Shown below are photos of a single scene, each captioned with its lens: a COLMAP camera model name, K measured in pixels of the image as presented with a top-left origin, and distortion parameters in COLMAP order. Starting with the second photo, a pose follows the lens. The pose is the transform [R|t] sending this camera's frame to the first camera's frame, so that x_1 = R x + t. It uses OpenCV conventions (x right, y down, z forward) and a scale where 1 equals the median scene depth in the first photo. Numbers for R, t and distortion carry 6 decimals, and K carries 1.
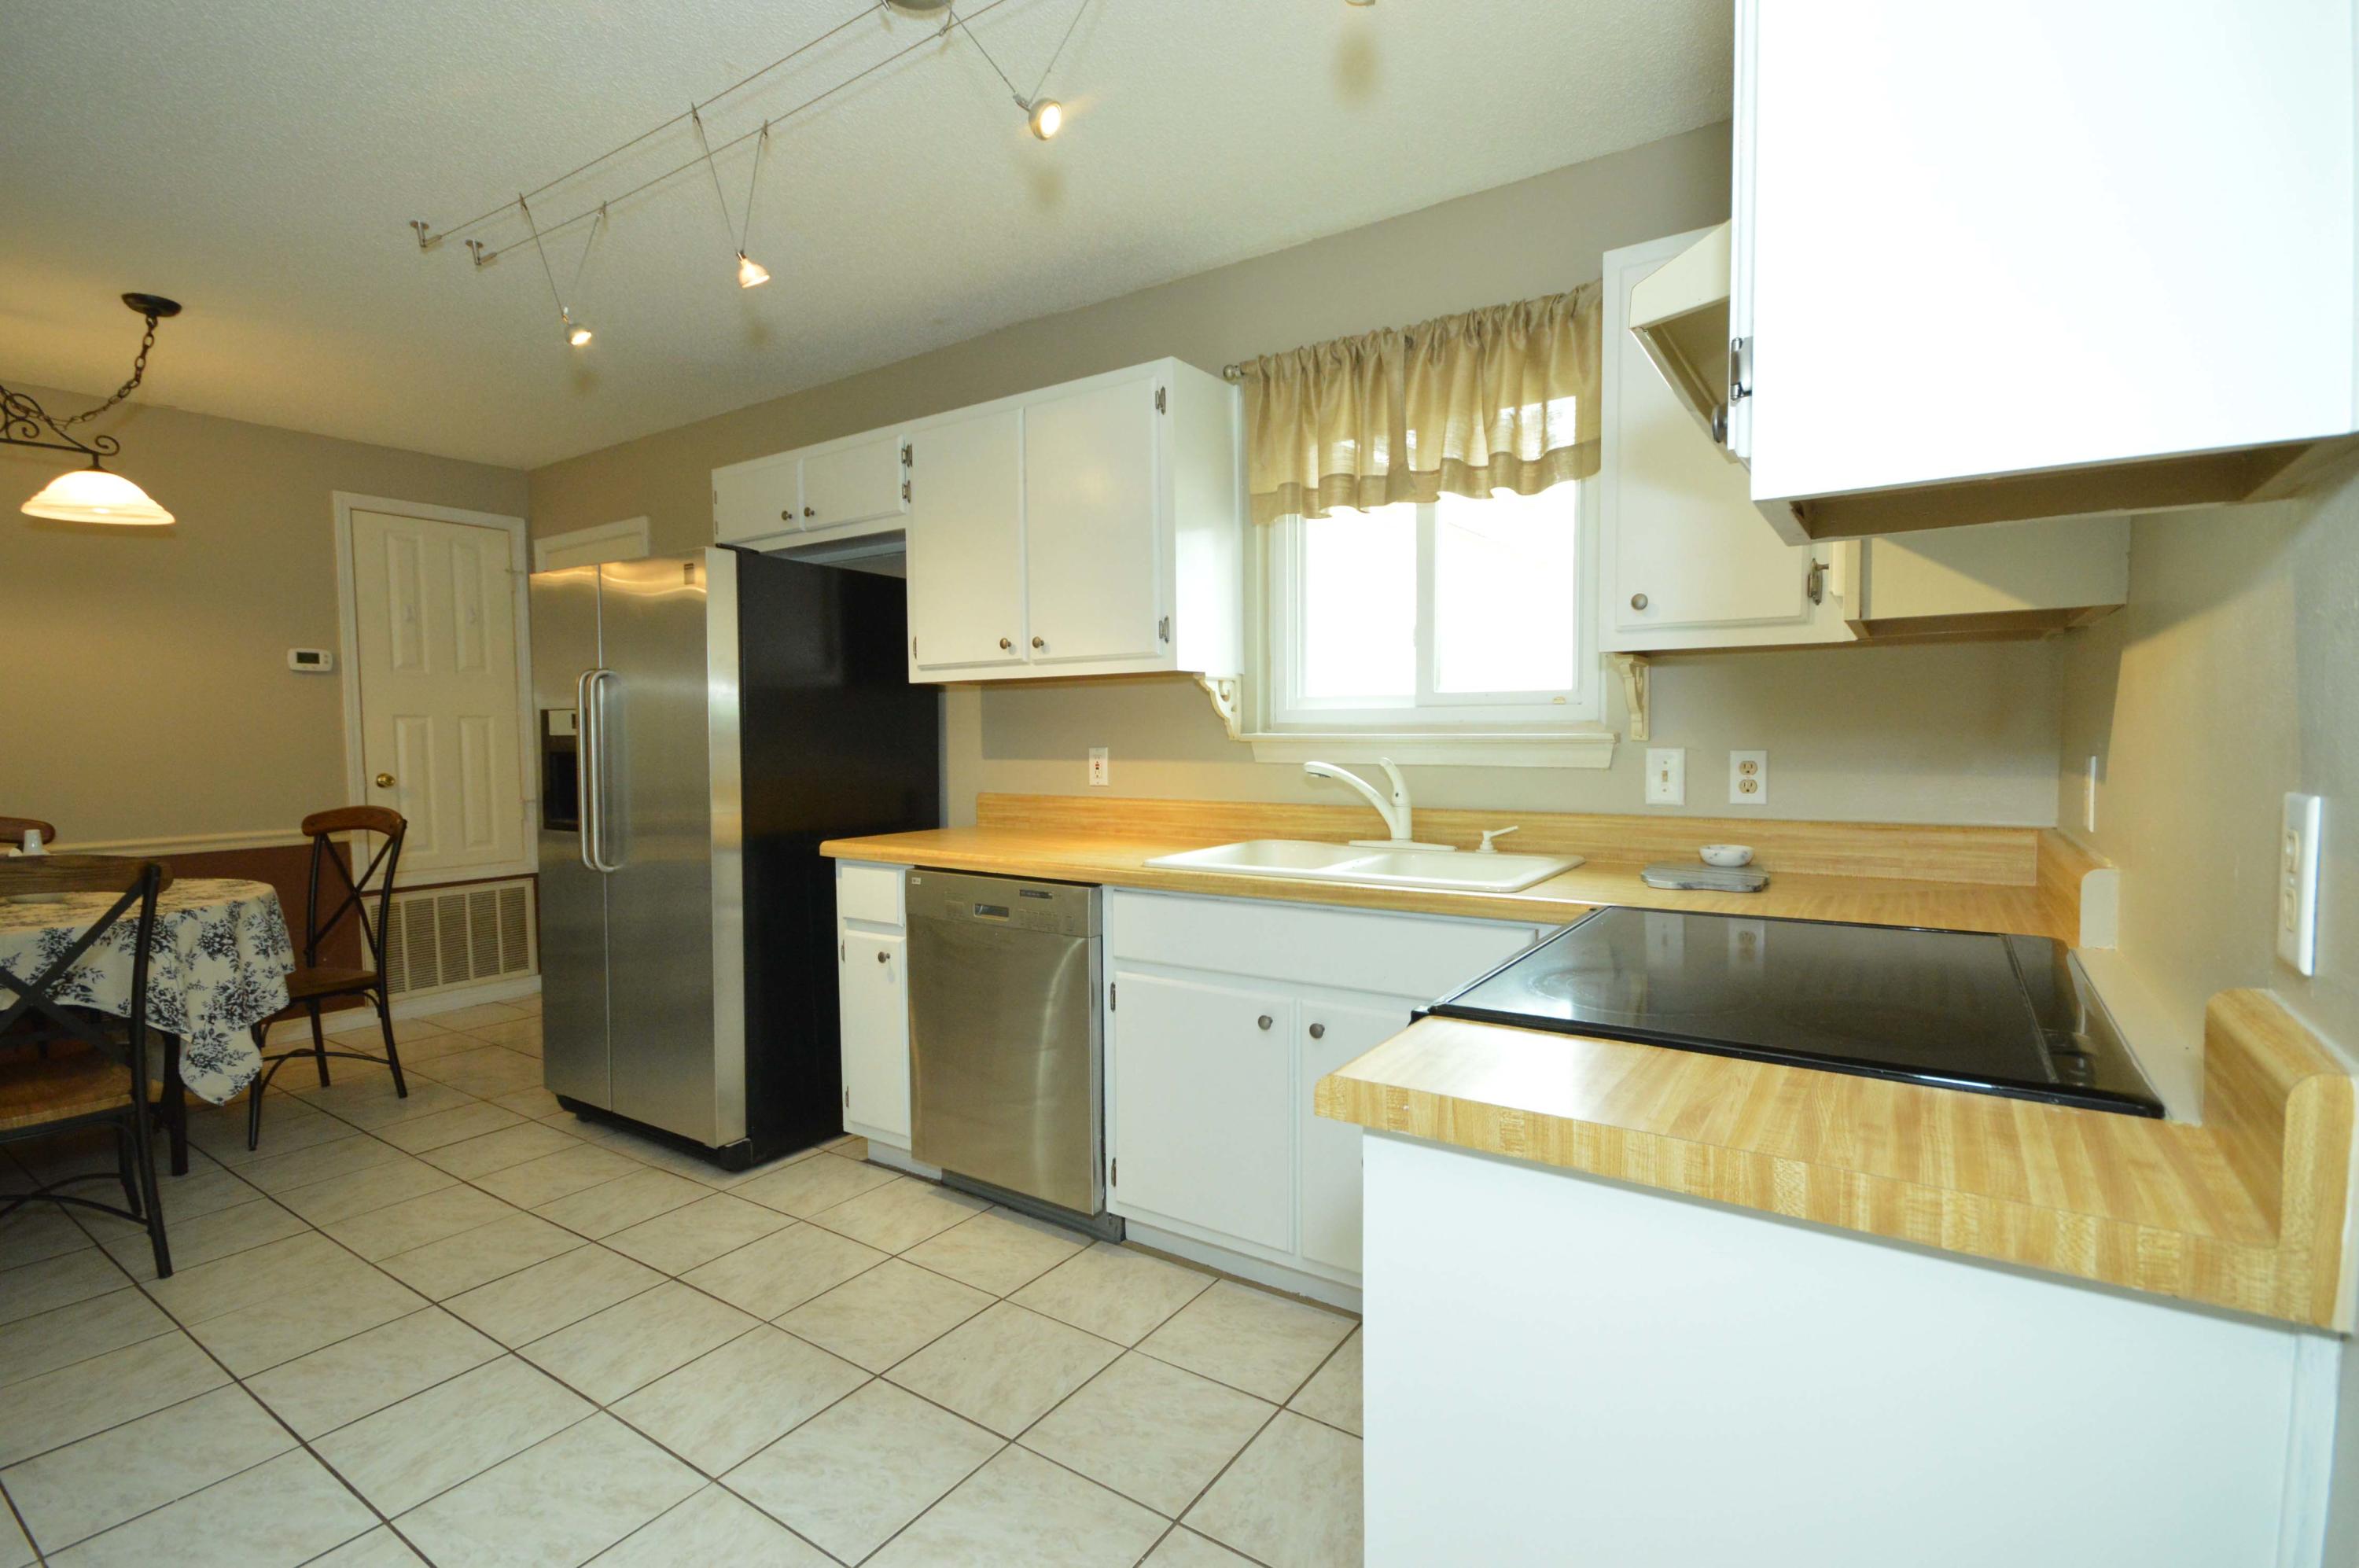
lens RADIAL K [[1080.3, 0, 1174.1], [0, 1080.3, 805.9], [0, 0, 1]] dist [0.016150, -0.010677]
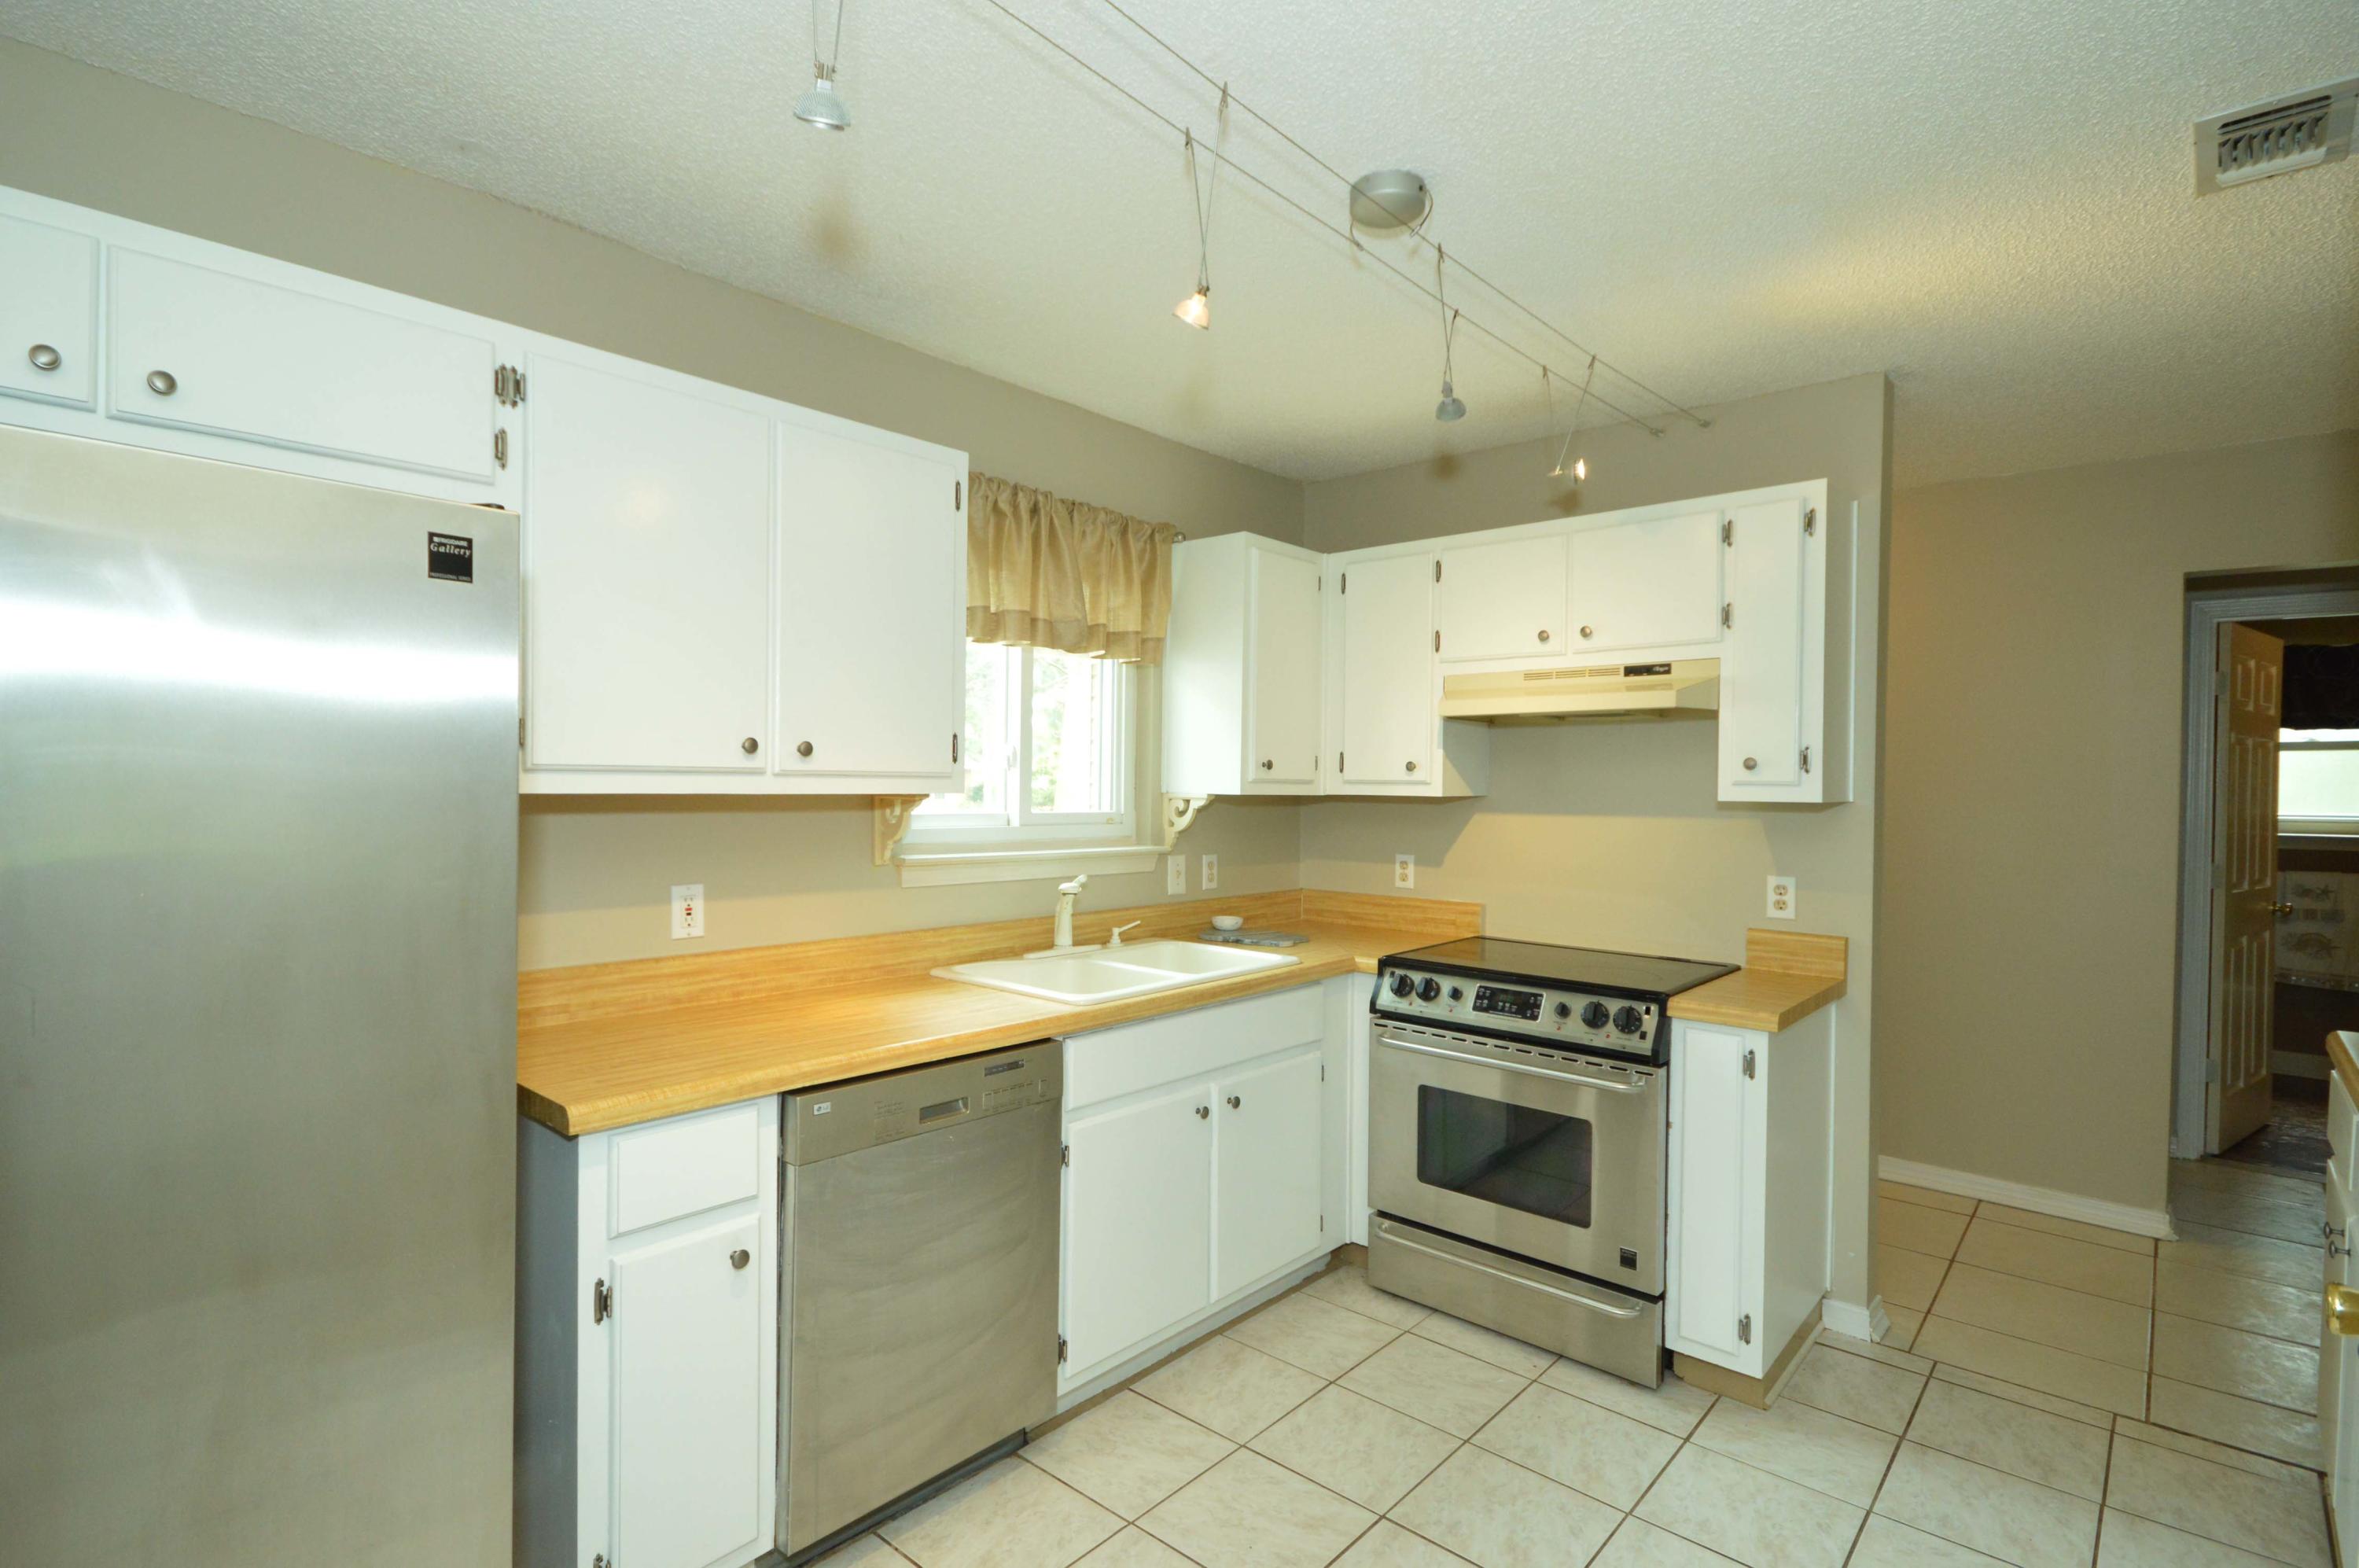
lens RADIAL K [[1136.6, 0, 1184.2], [0, 1136.6, 791.6], [0, 0, 1]] dist [0.010451, -0.013042]
pose [[0.115957, 0.001464, 0.993253, -0.870983], [0.051092, 0.998666, -0.007436, -0.104072], [-0.991939, 0.051610, 0.115727, 0.663754]]
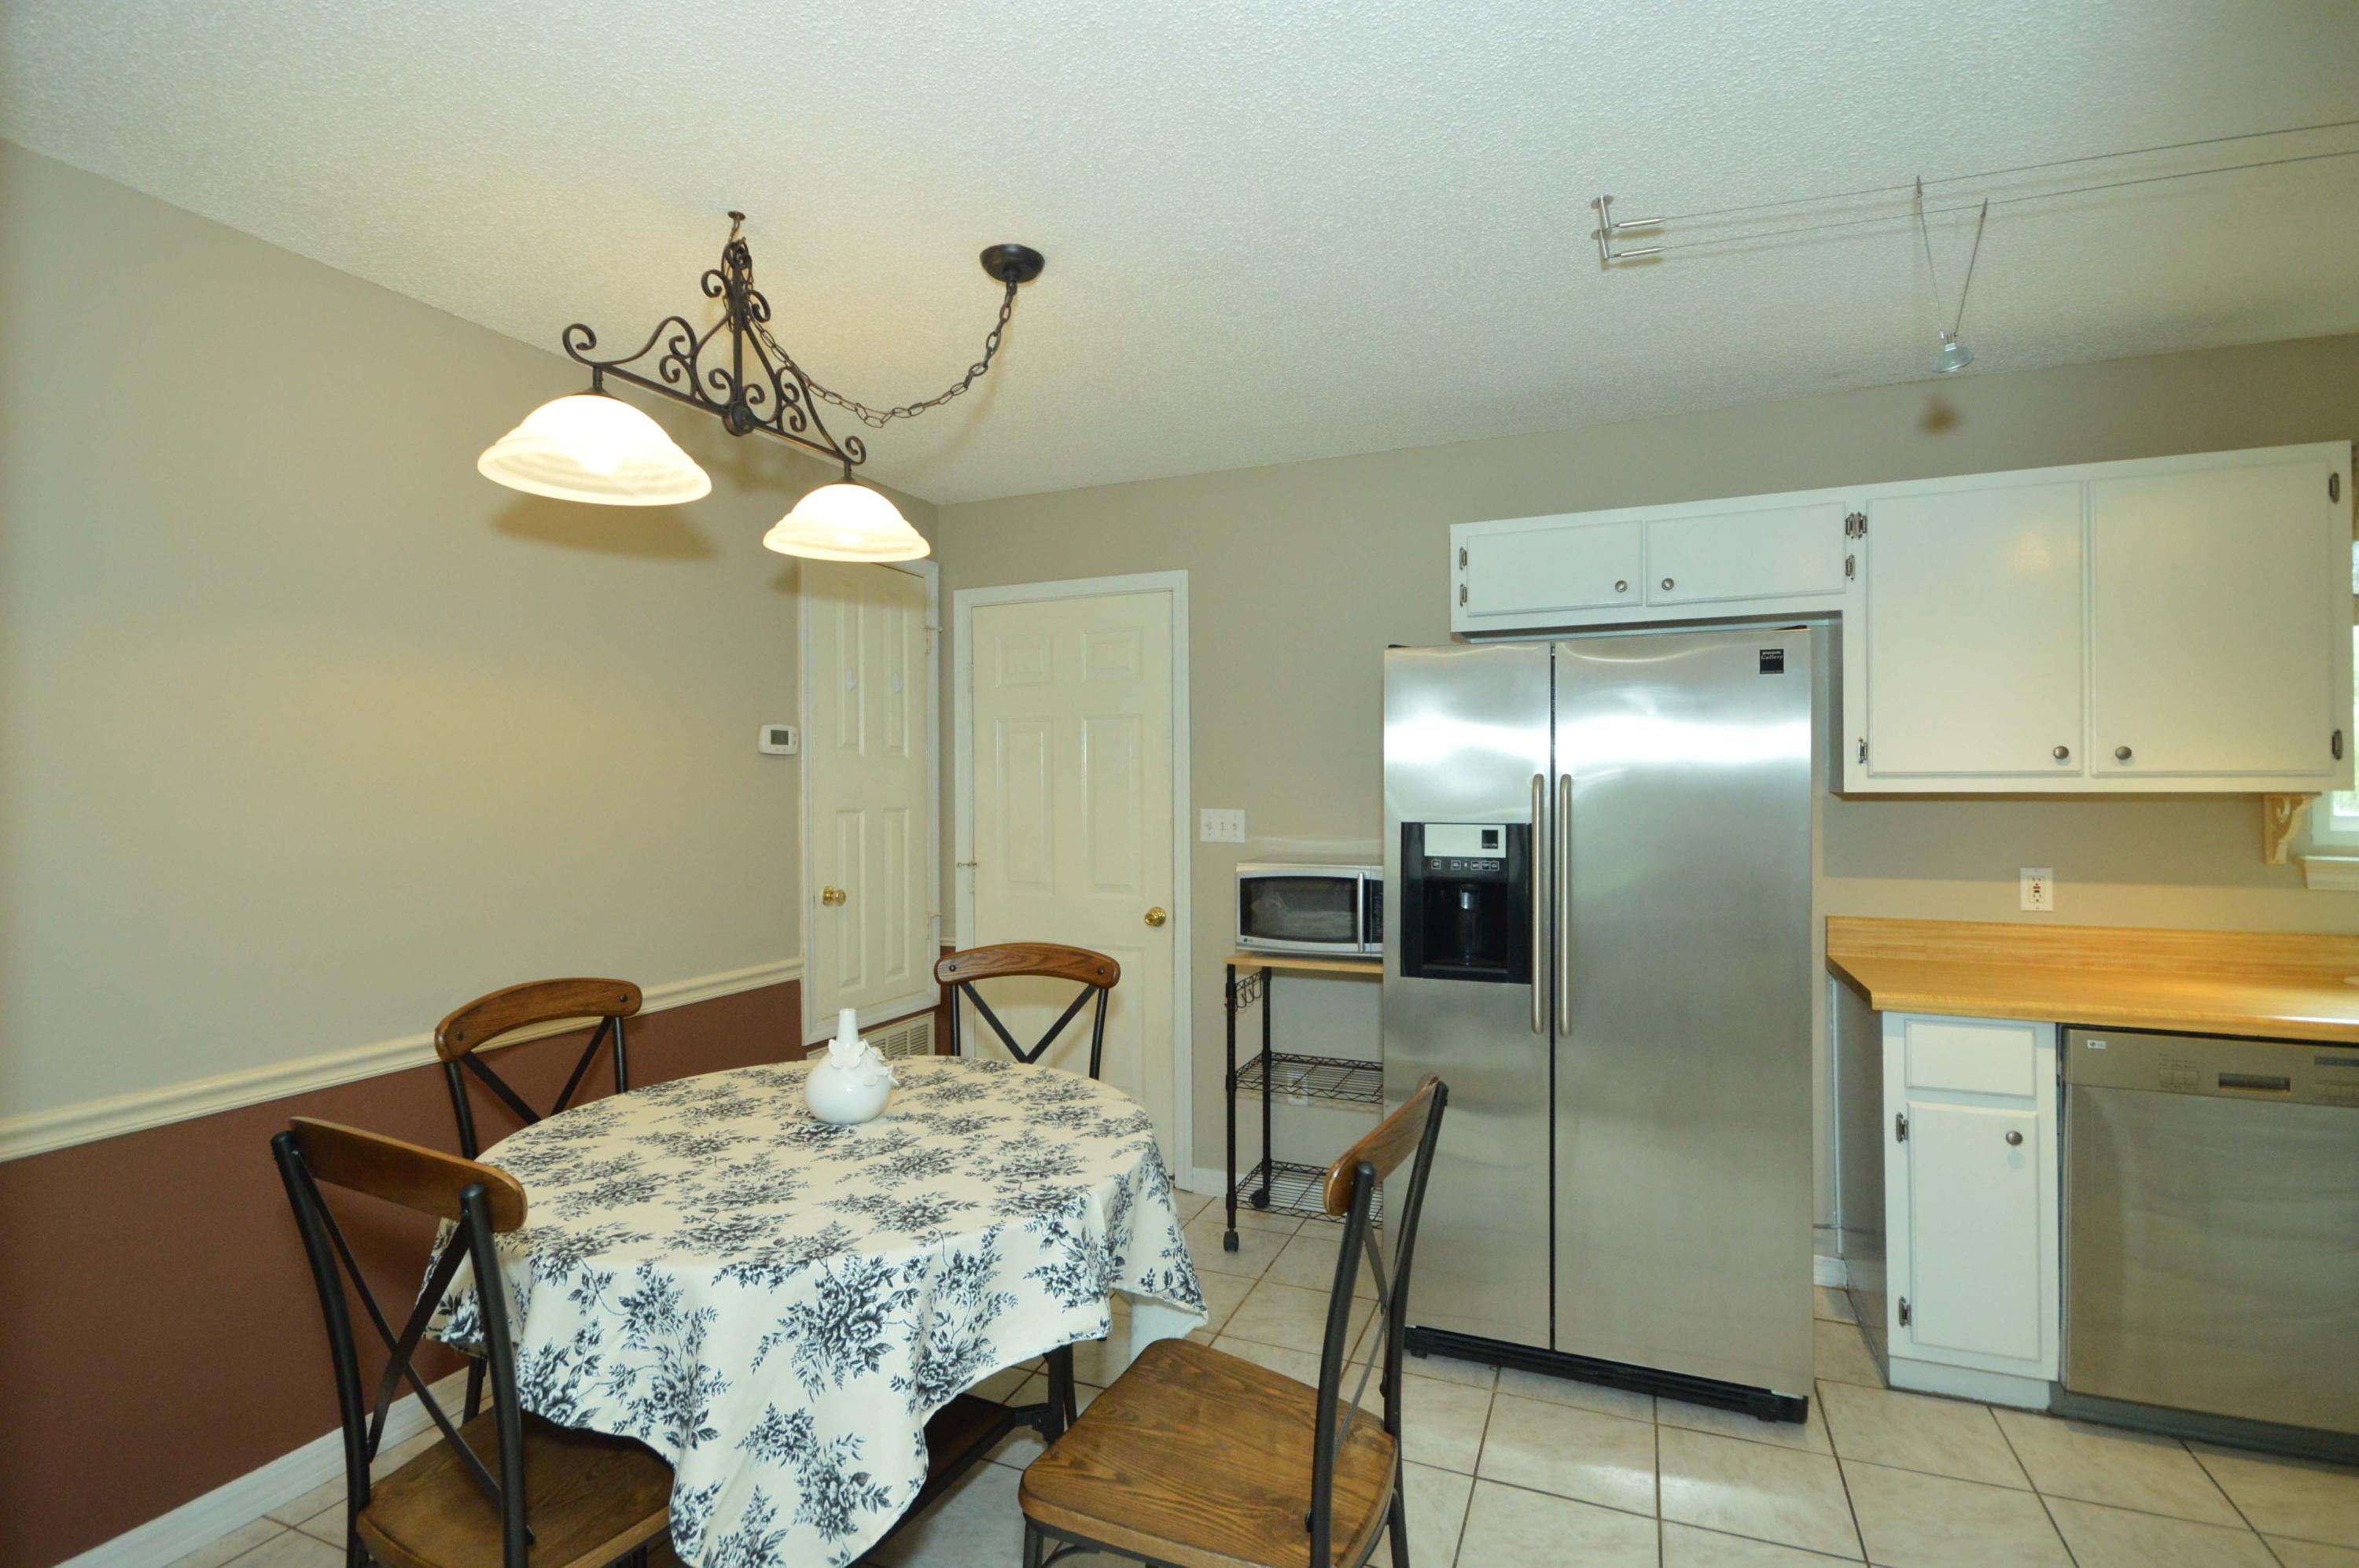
lens RADIAL K [[1105.8, 0, 1174.7], [0, 1105.8, 784.6], [0, 0, 1]] dist [0.026176, -0.017477]
pose [[0.975966, 0.004966, 0.217866, -1.059692], [0.010410, 0.997537, -0.069372, -0.073369], [-0.217673, 0.069973, 0.973510, 0.309472]]
